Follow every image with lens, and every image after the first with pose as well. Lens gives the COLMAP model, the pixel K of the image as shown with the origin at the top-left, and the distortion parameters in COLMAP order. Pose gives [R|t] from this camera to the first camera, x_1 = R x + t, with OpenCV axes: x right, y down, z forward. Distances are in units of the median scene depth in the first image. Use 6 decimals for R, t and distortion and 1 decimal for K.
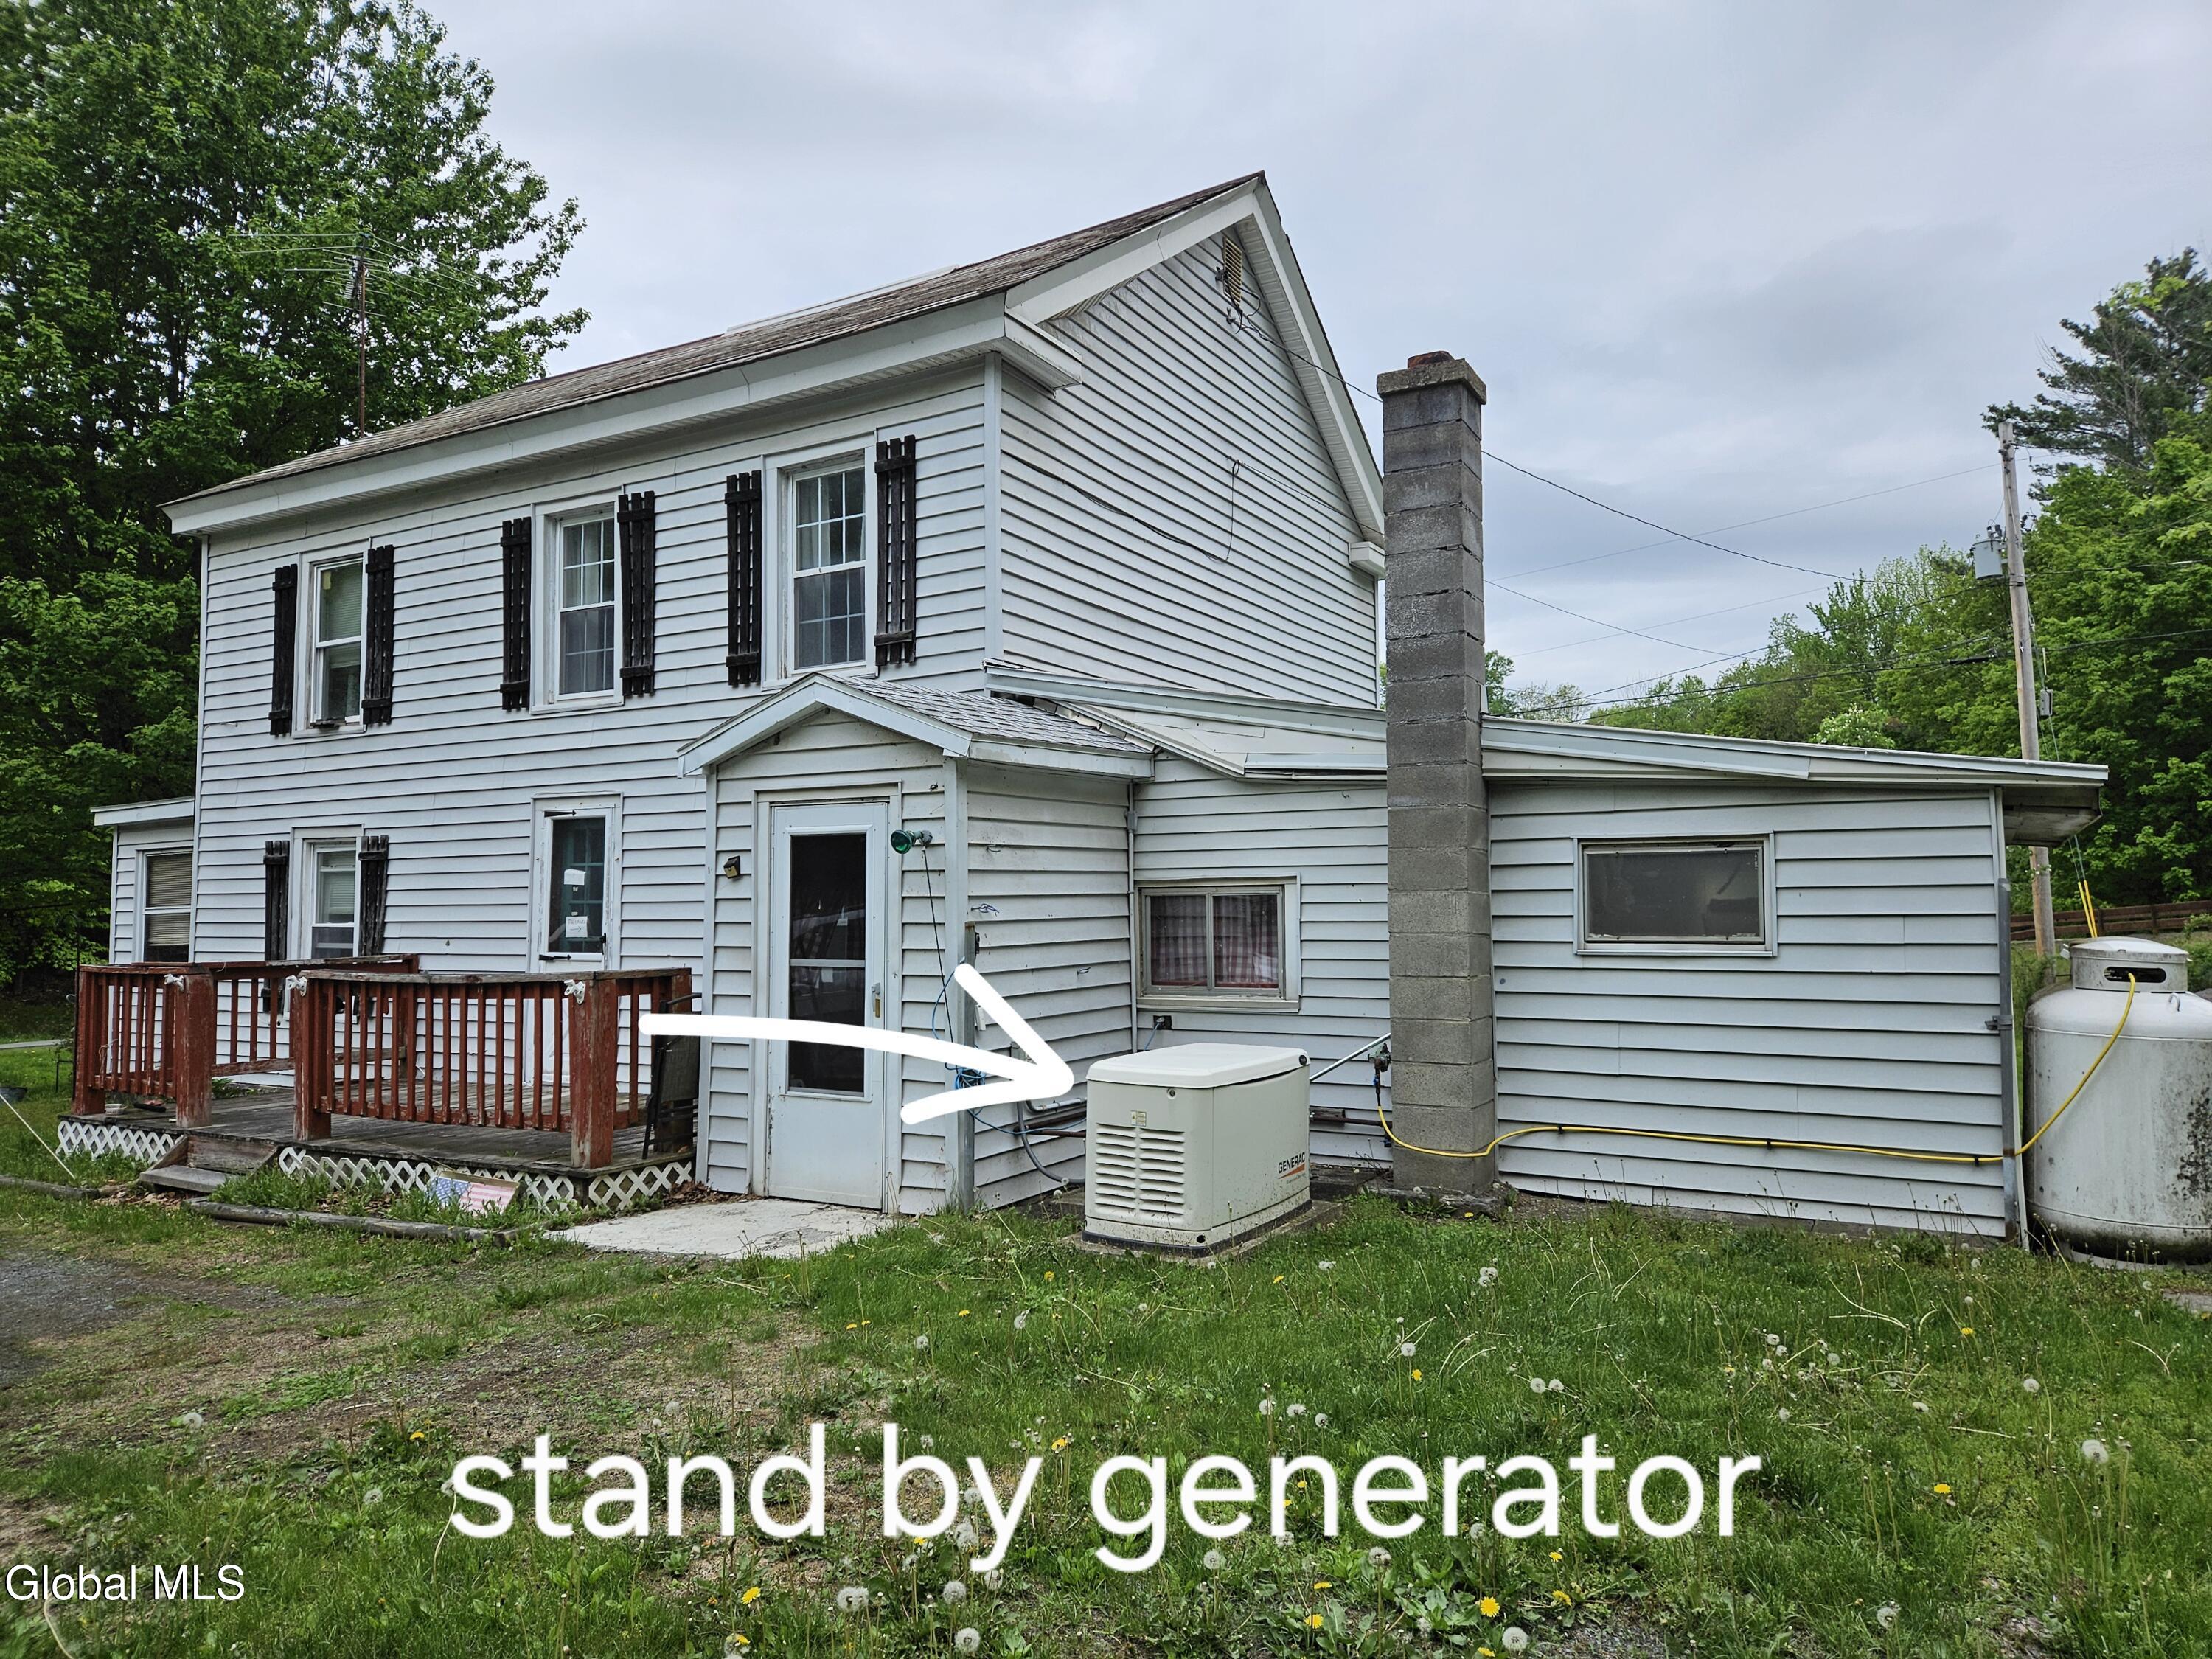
lens RADIAL K [[1479.4, 0, 1095.7], [0, 1479.4, 817.6], [0, 0, 1]] dist [0.047502, -0.025978]
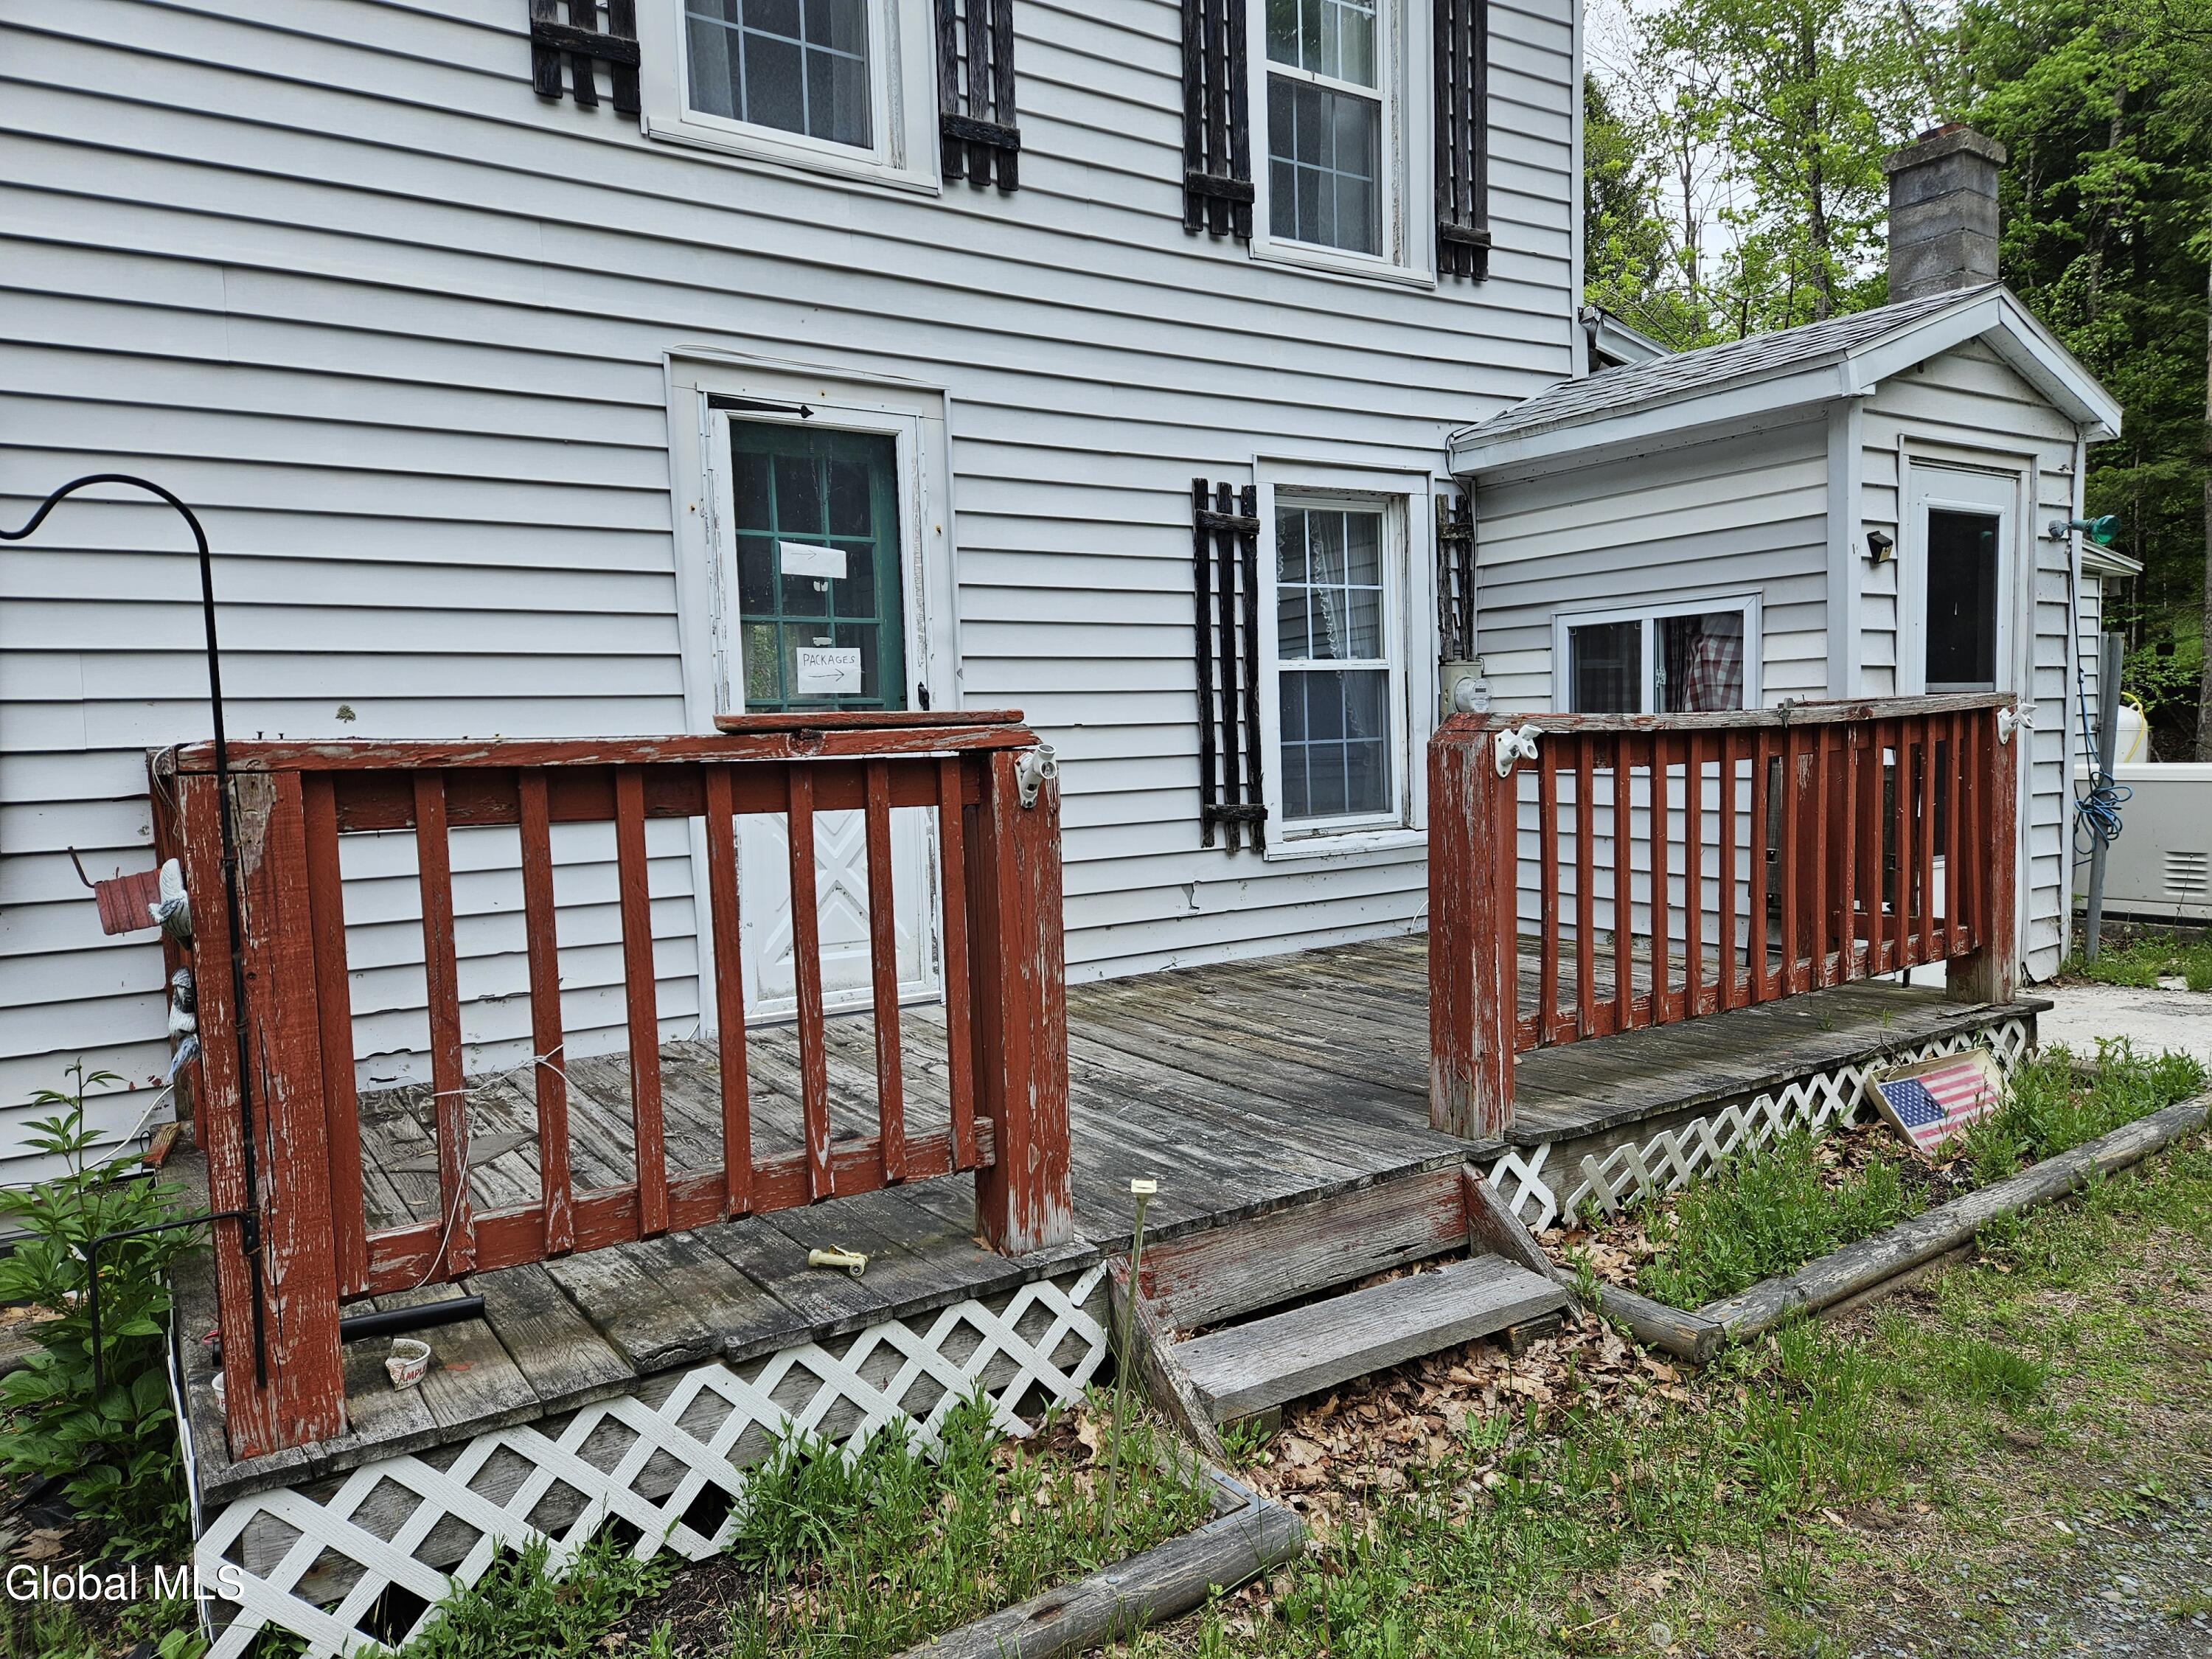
lens RADIAL K [[1479.4, 0, 1102.1], [0, 1479.4, 832.0], [0, 0, 1]] dist [0.047502, -0.025978]
pose [[0.417521, -0.077738, 0.905336, -0.203223], [-0.029321, 0.994662, 0.098930, 0.021015], [-0.908194, -0.067851, 0.413013, 0.204482]]
